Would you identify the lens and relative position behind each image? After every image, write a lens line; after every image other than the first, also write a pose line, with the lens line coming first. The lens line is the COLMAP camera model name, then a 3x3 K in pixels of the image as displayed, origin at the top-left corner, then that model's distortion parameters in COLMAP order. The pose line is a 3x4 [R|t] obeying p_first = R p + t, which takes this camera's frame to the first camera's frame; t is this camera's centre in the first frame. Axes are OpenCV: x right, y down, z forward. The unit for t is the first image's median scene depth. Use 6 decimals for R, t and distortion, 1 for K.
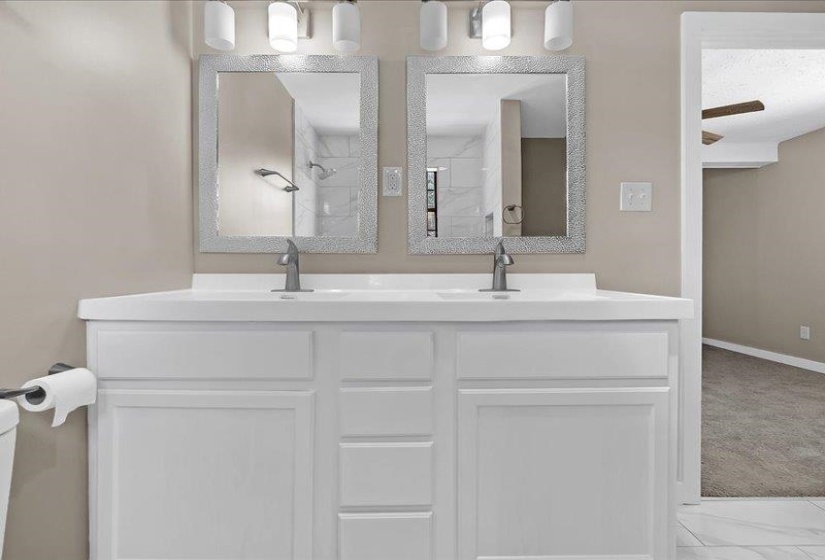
lens RADIAL K [[406.0, 0, 411.3], [0, 406.0, 278.7], [0, 0, 1]] dist [-0.003546, -0.000205]
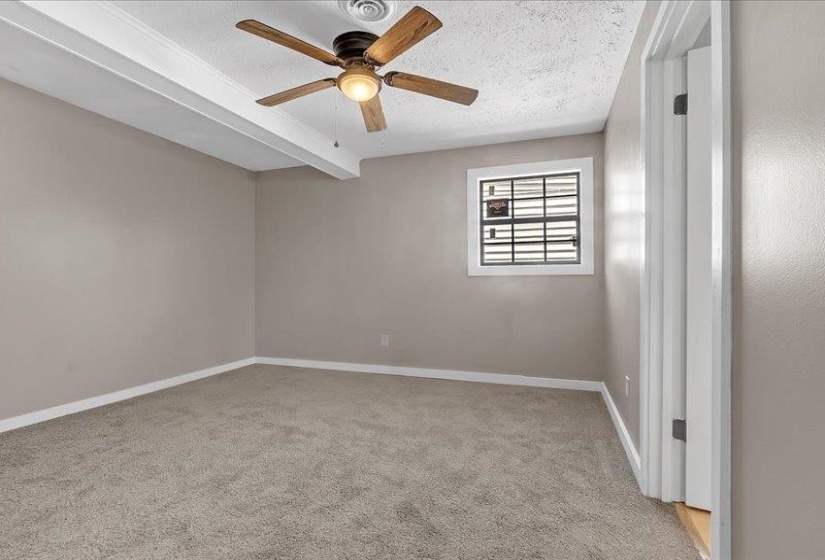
lens RADIAL K [[406.0, 0, 411.3], [0, 406.0, 278.7], [0, 0, 1]] dist [-0.003546, -0.000205]
pose [[0.345050, 0.019808, 0.938375, -0.011702], [0.004506, 0.999731, -0.022760, -0.004002], [-0.938573, 0.012082, 0.344868, 0.352255]]
